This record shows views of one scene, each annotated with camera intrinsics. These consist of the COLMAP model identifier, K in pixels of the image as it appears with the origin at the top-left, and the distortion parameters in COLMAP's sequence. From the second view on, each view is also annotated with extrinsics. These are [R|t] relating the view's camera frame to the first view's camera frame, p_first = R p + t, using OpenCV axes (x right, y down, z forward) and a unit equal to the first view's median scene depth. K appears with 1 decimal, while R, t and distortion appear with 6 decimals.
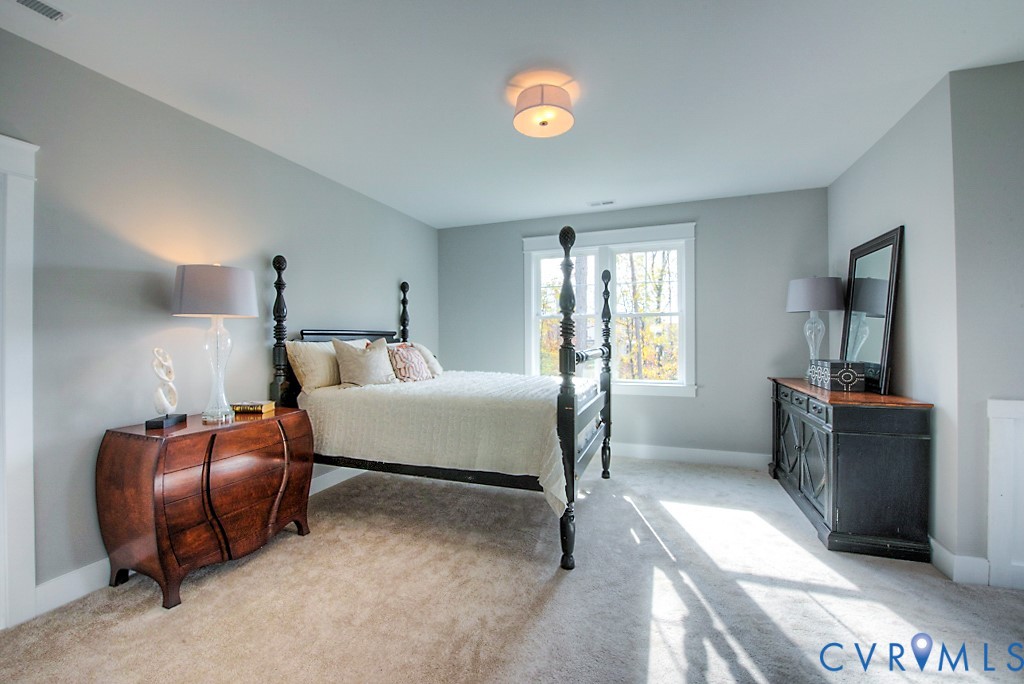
lens RADIAL K [[405.4, 0, 518.9], [0, 405.4, 339.8], [0, 0, 1]] dist [-0.022324, -0.000045]
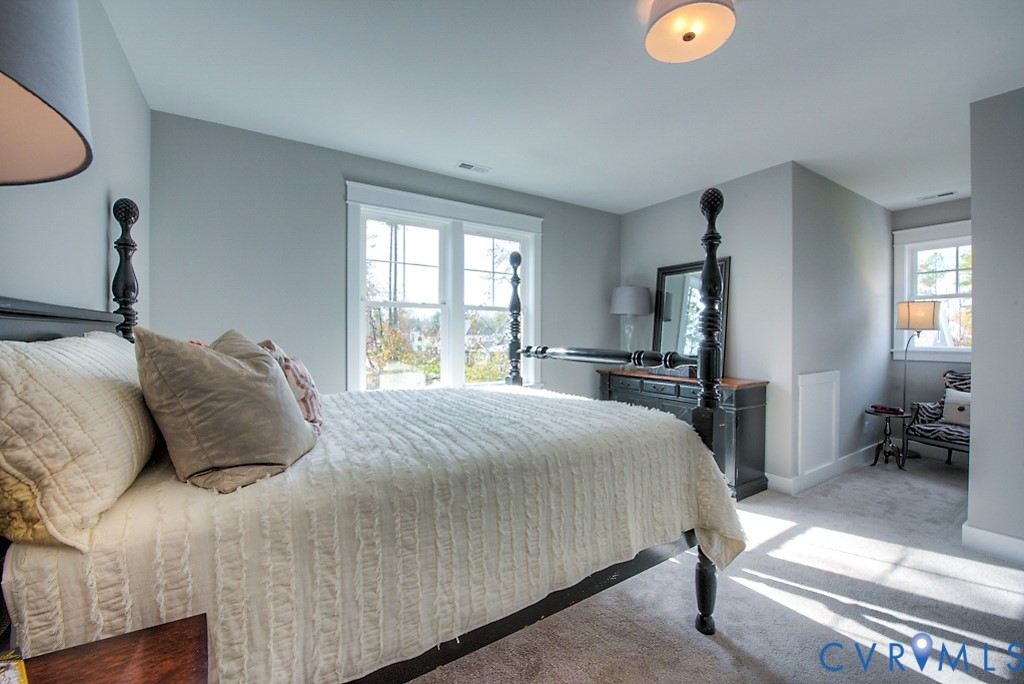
lens RADIAL K [[405.4, 0, 518.9], [0, 405.4, 339.8], [0, 0, 1]] dist [-0.022324, -0.000045]
pose [[0.614125, -0.001024, 0.789208, -0.437661], [-0.003169, 0.999988, 0.003763, 0.002770], [-0.789202, -0.004812, 0.614115, 0.507305]]
